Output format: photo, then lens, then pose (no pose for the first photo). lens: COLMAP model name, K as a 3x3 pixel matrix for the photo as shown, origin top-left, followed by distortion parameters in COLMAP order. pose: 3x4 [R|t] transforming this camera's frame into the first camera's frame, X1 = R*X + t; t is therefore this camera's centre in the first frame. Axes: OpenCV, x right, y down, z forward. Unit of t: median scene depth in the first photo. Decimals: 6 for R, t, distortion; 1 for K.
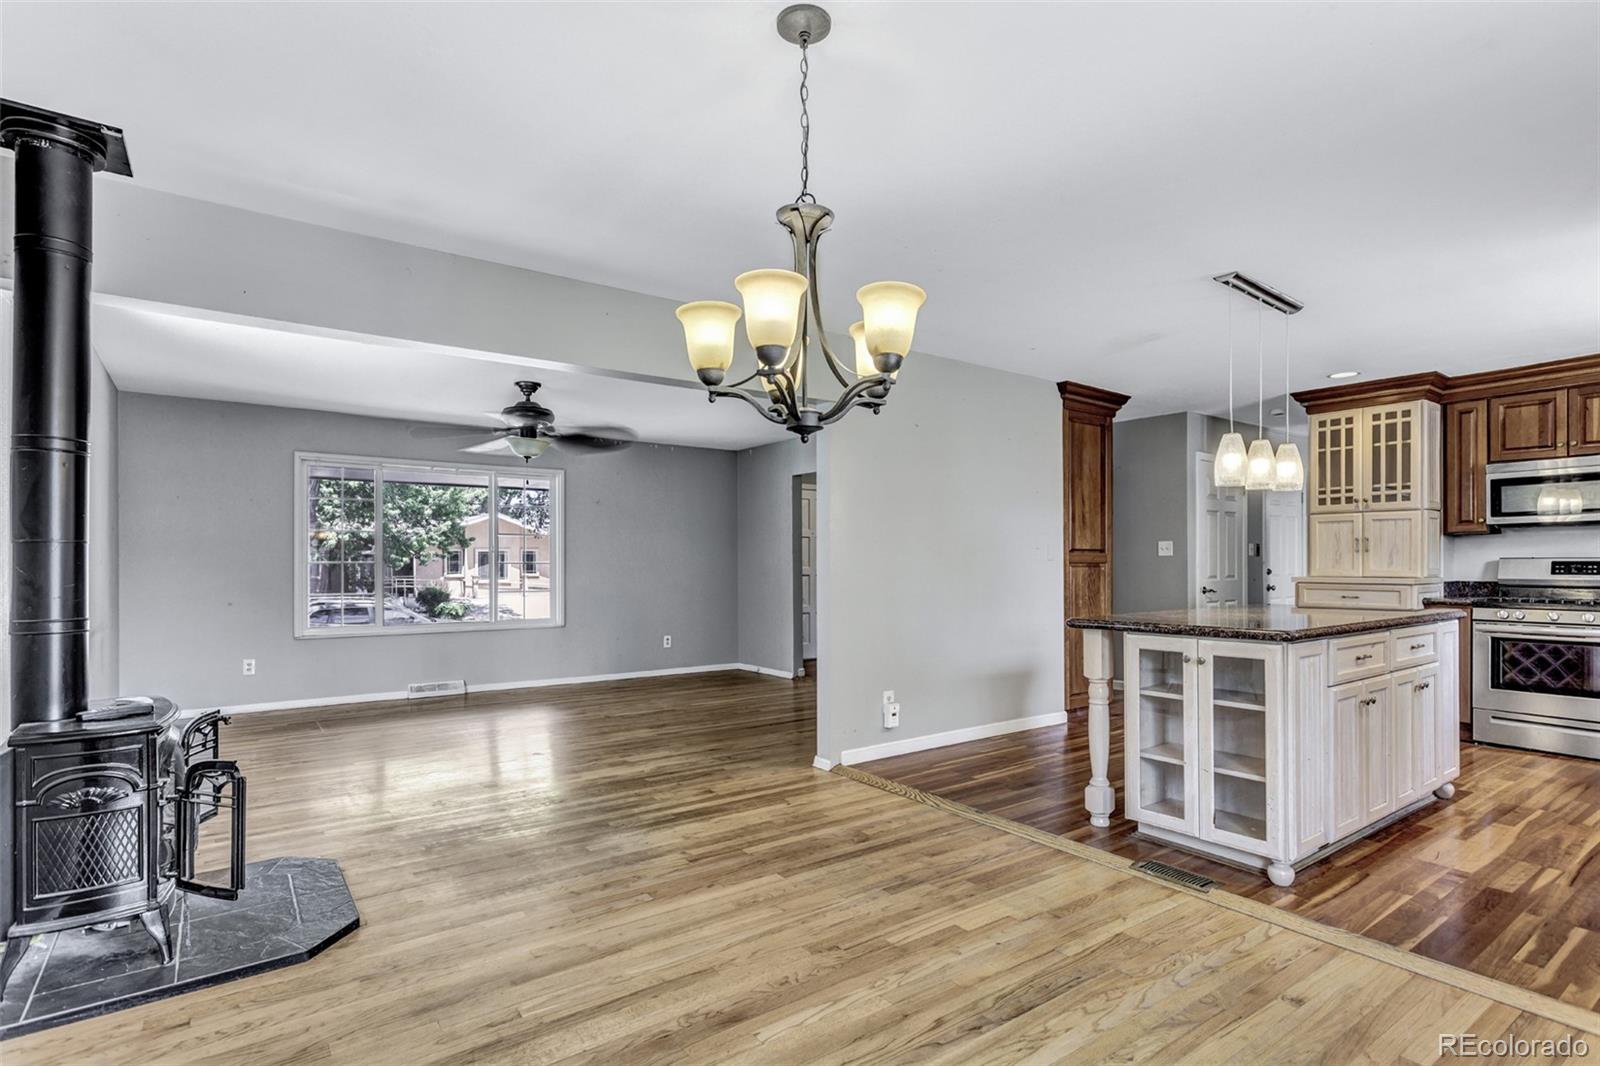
lens RADIAL K [[796.7, 0, 802.9], [0, 796.7, 567.6], [0, 0, 1]] dist [-0.006989, 0.005106]
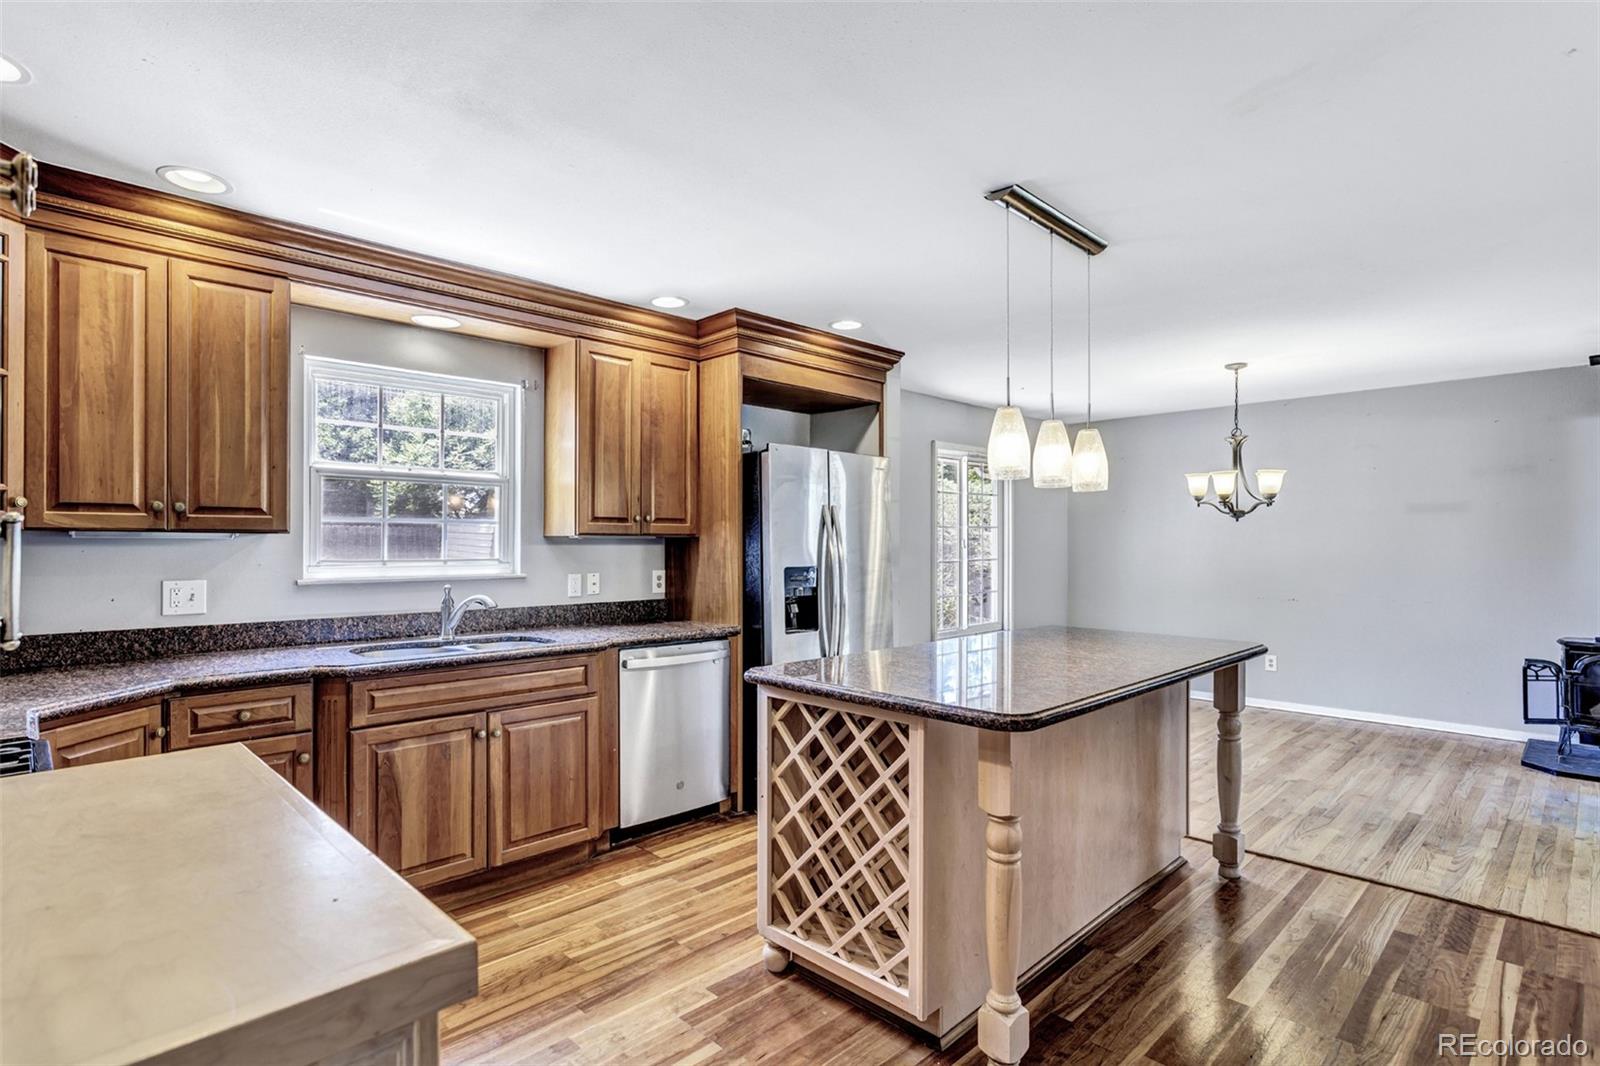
lens RADIAL K [[796.7, 0, 793.4], [0, 796.7, 539.9], [0, 0, 1]] dist [-0.006989, 0.005106]
pose [[-0.989615, 0.002126, -0.143725, 0.435034], [0.001622, 0.999992, 0.003620, -0.025784], [0.143731, 0.003349, -0.989611, 0.797042]]
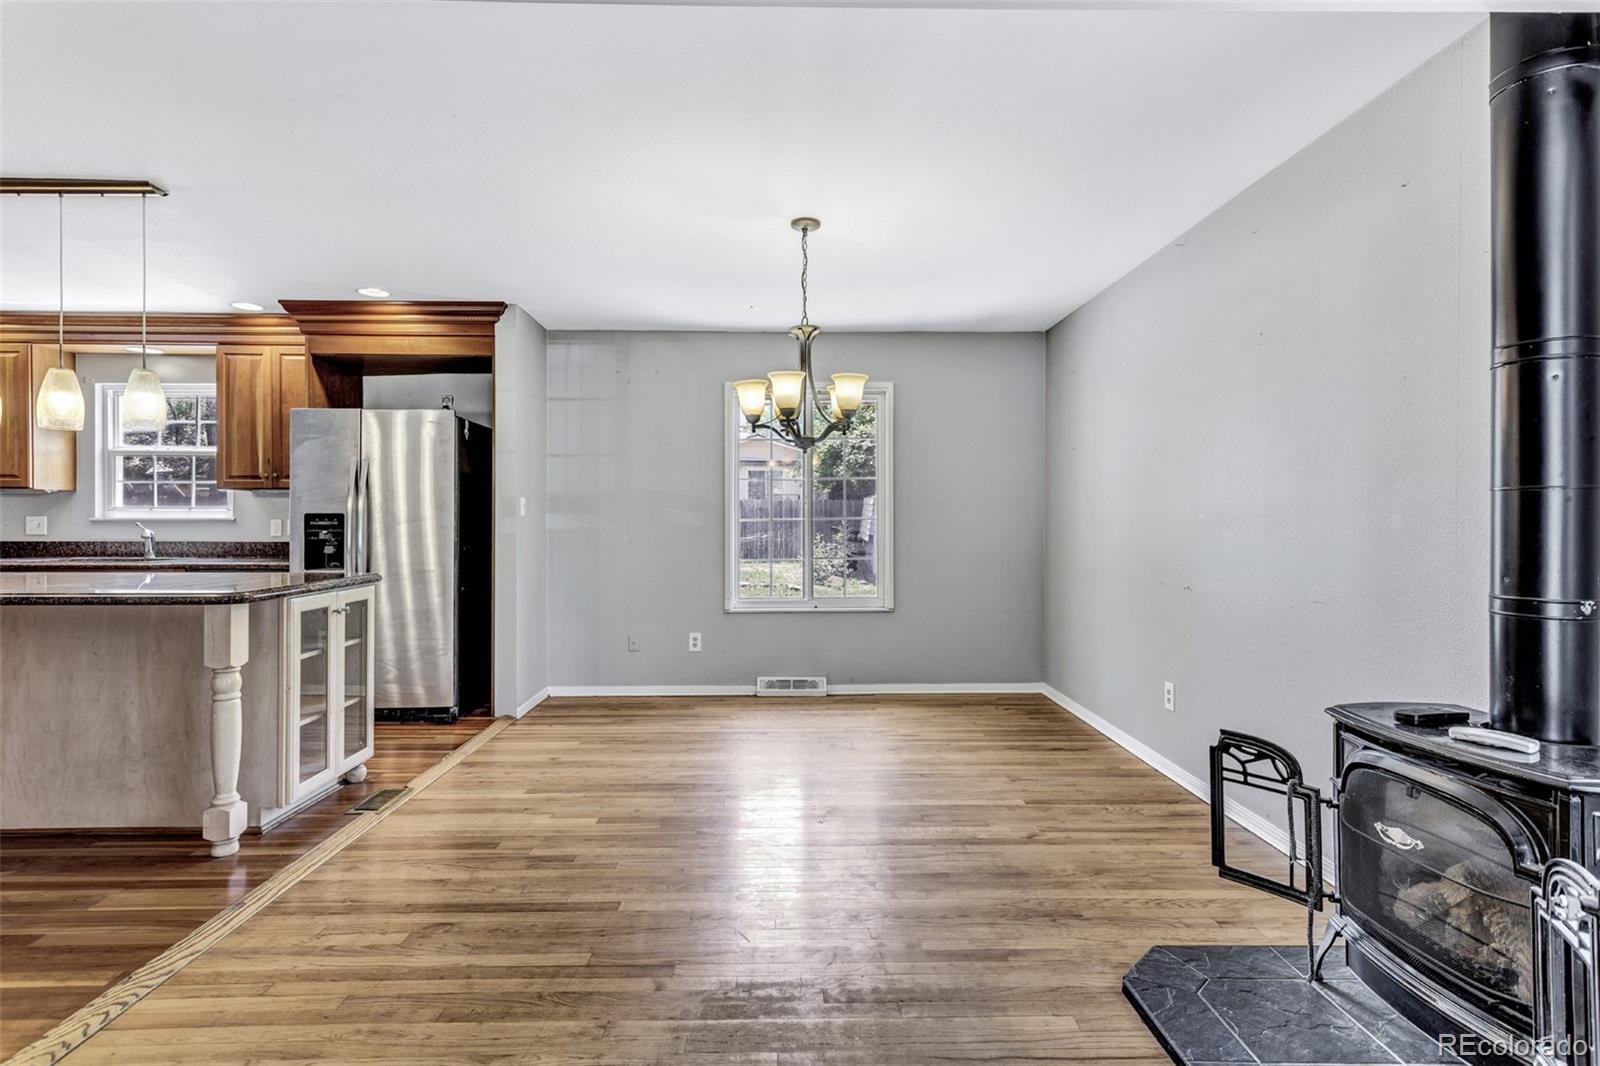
lens RADIAL K [[790.9, 0, 793.3], [0, 790.9, 521.2], [0, 0, 1]] dist [0.012689, 0.000776]
pose [[-0.816807, -0.000302, 0.576911, -0.237416], [0.002777, 0.999986, 0.004455, -0.003288], [-0.576904, 0.005241, -0.816795, 0.578722]]
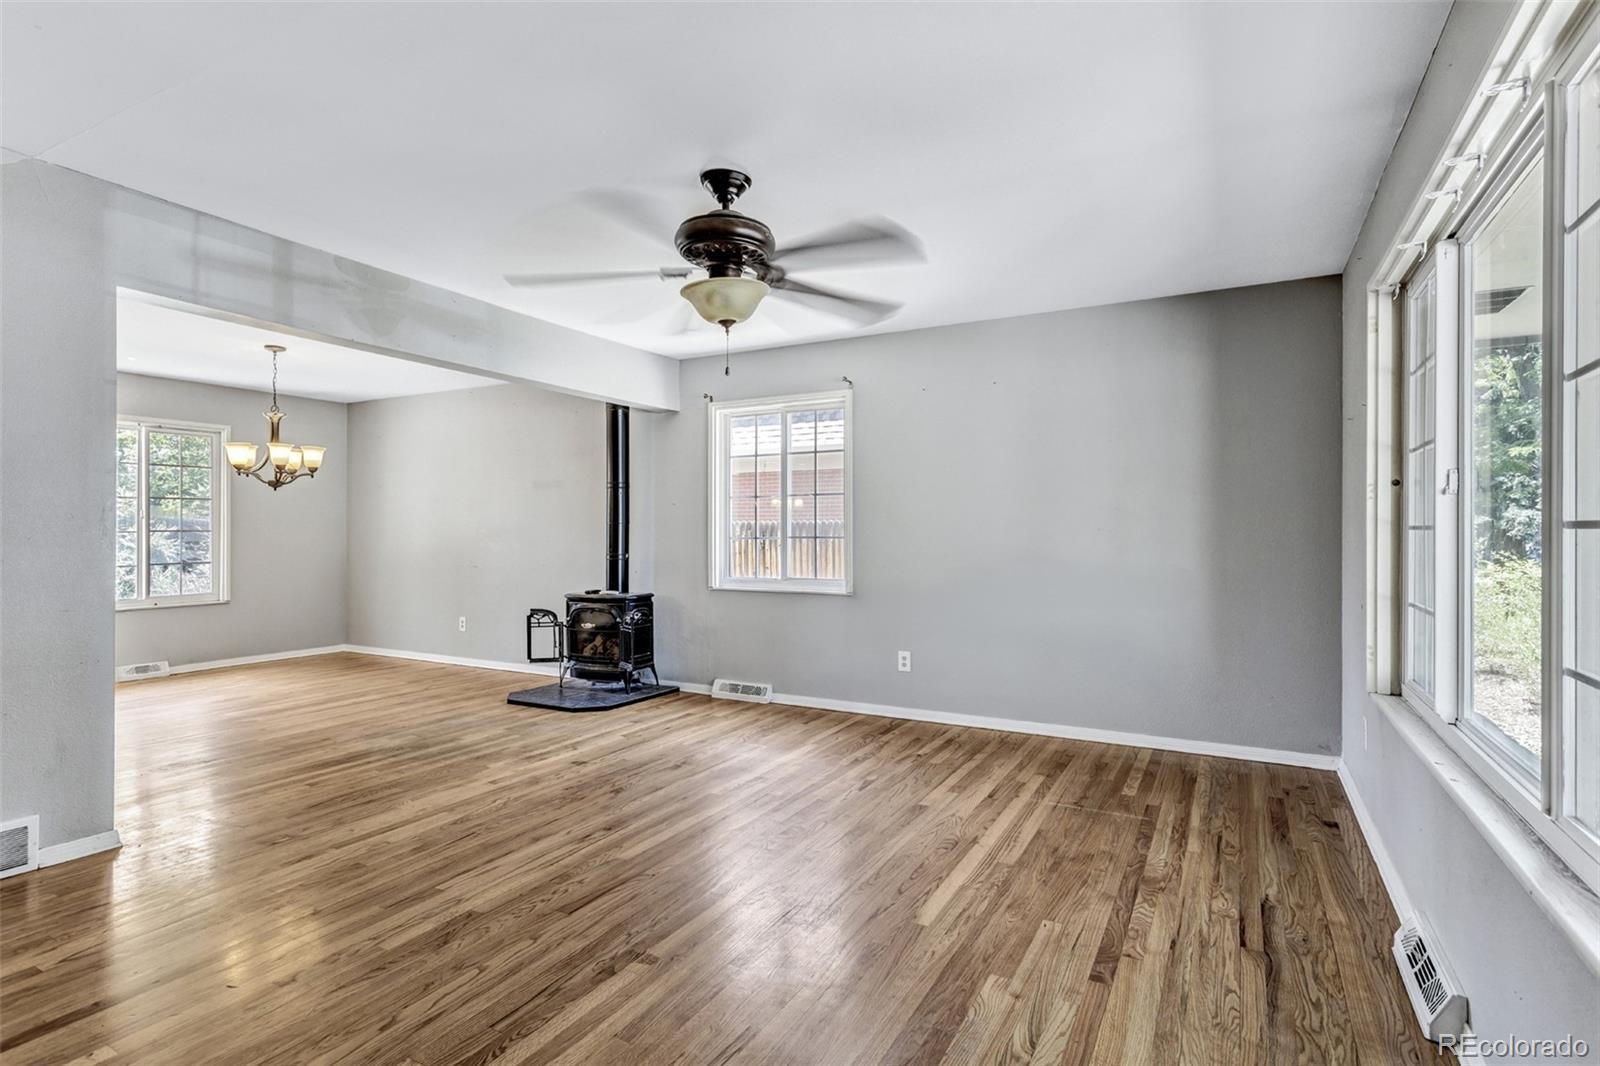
lens RADIAL K [[790.9, 0, 801.1], [0, 790.9, 536.7], [0, 0, 1]] dist [0.012689, 0.000776]
pose [[-0.909130, 0.000810, -0.416511, -0.124609], [-0.002441, 0.999971, 0.007272, -0.004123], [0.416504, 0.007628, -0.909102, 1.039267]]
